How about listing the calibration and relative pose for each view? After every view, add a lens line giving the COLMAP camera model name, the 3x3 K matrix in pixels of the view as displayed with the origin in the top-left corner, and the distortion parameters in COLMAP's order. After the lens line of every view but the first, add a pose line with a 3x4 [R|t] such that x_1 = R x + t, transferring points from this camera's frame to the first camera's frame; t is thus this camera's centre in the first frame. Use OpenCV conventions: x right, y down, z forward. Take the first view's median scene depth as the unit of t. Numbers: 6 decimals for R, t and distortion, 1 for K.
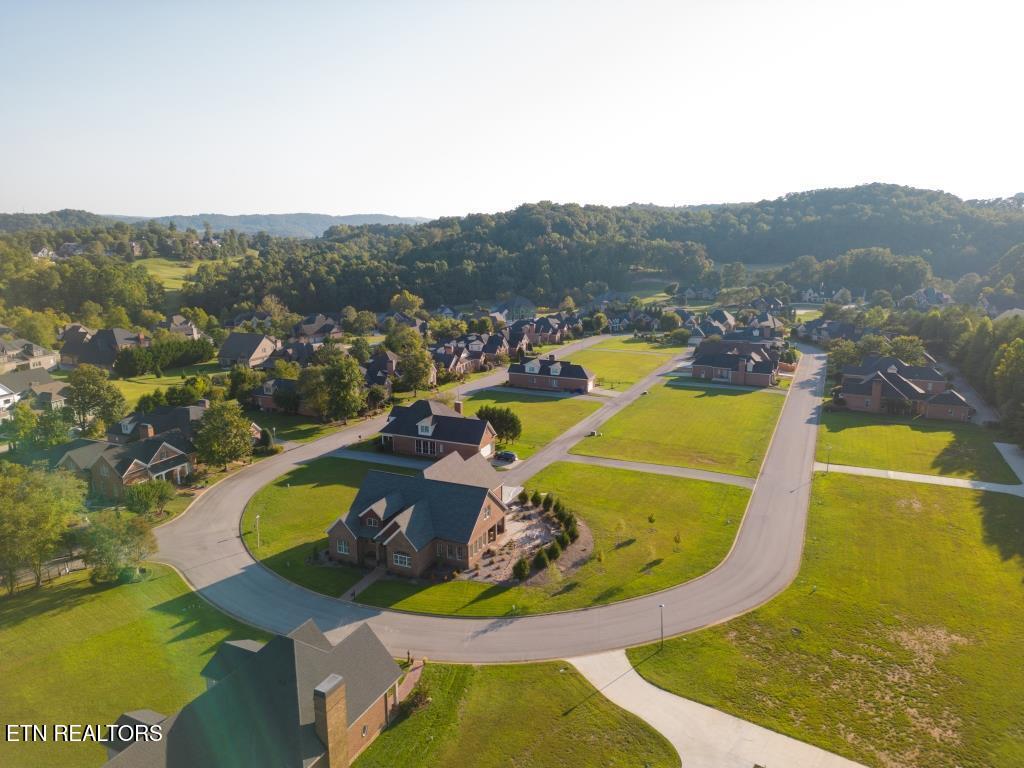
lens RADIAL K [[715.9, 0, 509.6], [0, 715.9, 385.3], [0, 0, 1]] dist [0.065044, -0.066101]
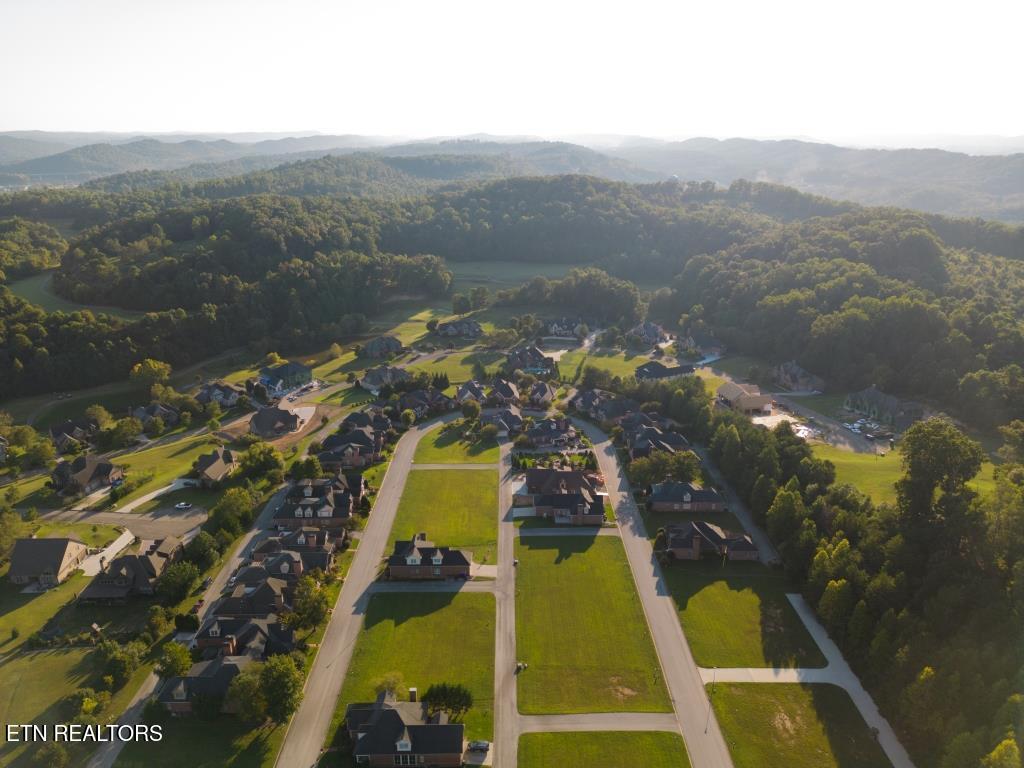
lens RADIAL K [[715.9, 0, 509.6], [0, 715.9, 385.3], [0, 0, 1]] dist [0.065044, -0.066101]
pose [[0.907407, -0.139845, 0.396302, -0.341900], [0.091887, 0.986214, 0.137617, -0.627506], [-0.410084, -0.088460, 0.907748, 0.002785]]
